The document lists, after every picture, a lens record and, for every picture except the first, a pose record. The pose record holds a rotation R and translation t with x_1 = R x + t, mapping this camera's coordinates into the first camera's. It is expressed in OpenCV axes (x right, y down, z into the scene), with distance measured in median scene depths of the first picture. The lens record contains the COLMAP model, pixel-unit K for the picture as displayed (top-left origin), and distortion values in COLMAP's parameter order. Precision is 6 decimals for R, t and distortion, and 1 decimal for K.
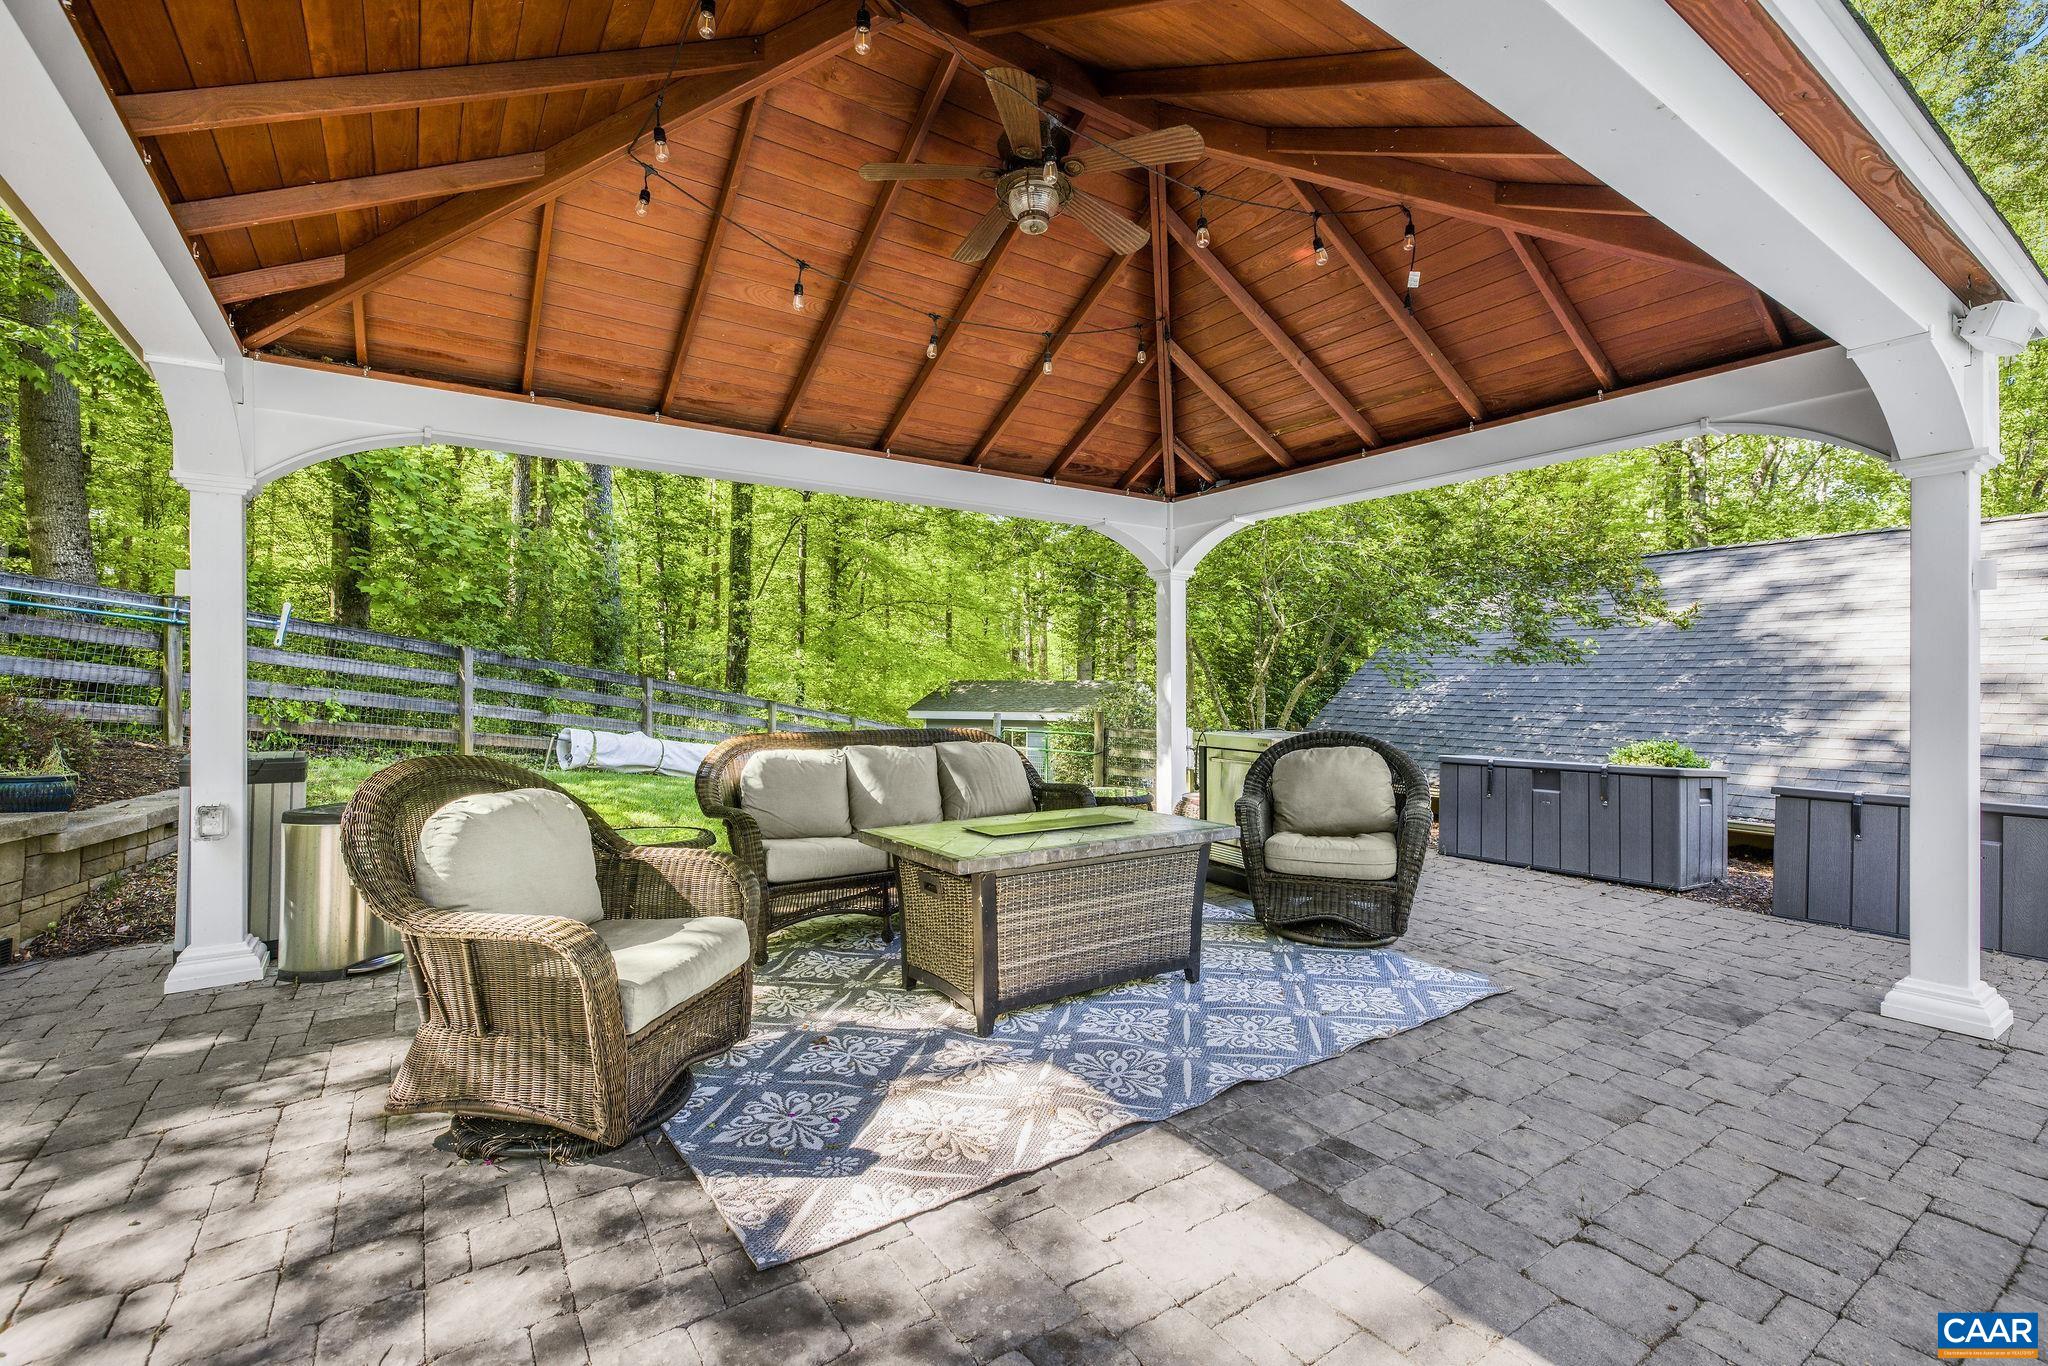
lens RADIAL K [[881.9, 0, 1013.8], [0, 881.9, 674.3], [0, 0, 1]] dist [0.000010, 0.000248]
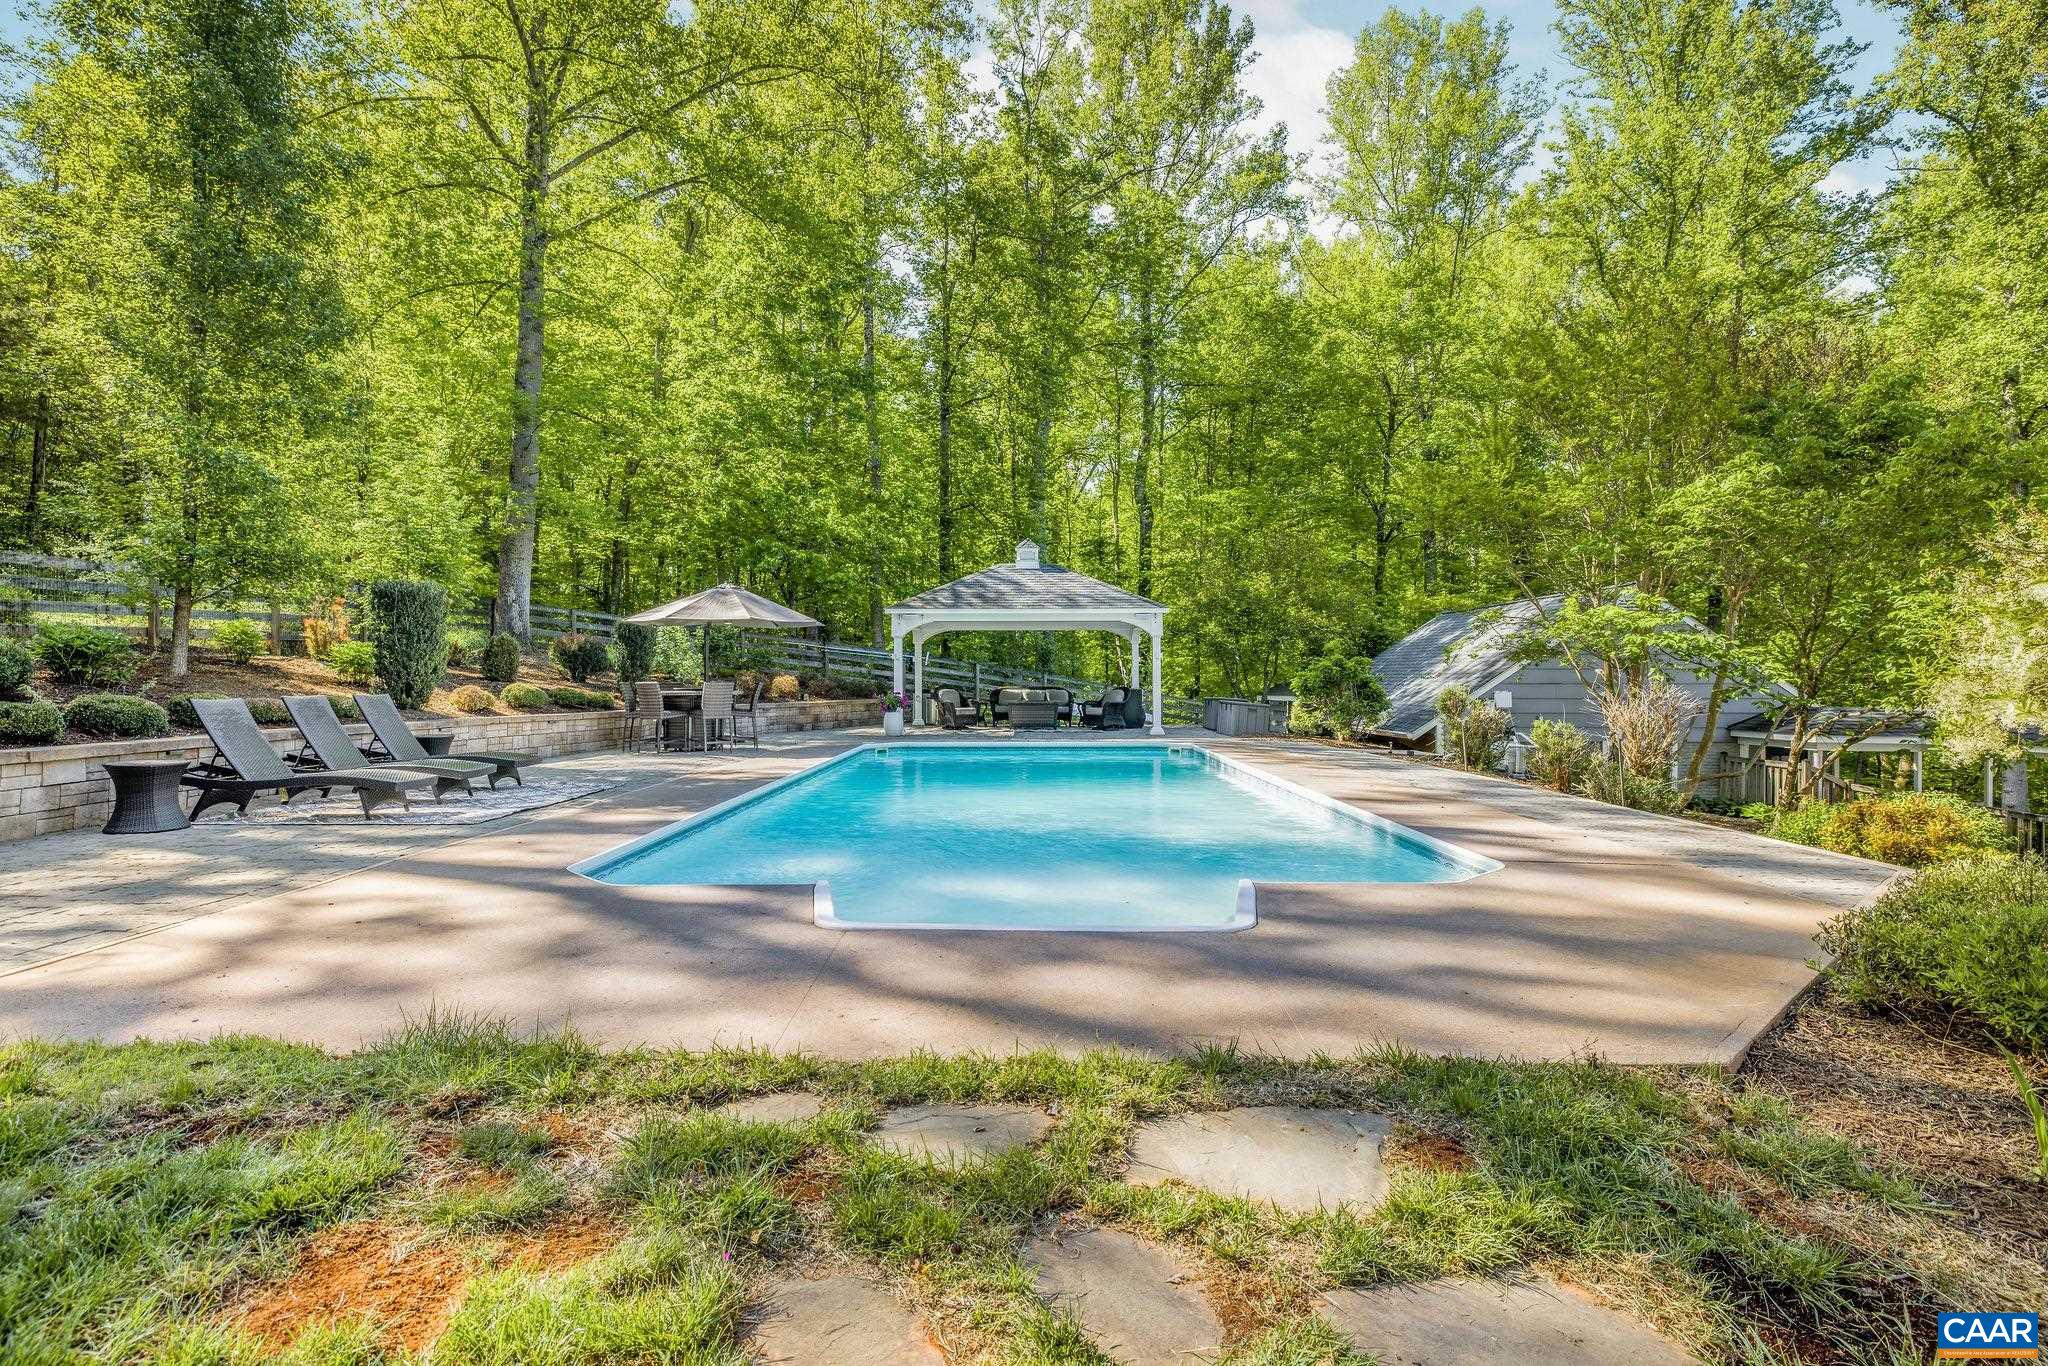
lens RADIAL K [[1045.2, 0, 1024.0], [0, 1045.2, 683.0], [0, 0, 1]] dist [-0.000623, -0.000126]
pose [[0.845136, 0.007493, -0.534498, 1.293452], [0.000535, 0.999889, 0.014864, -0.018373], [0.534550, -0.012848, 0.845039, -1.747649]]
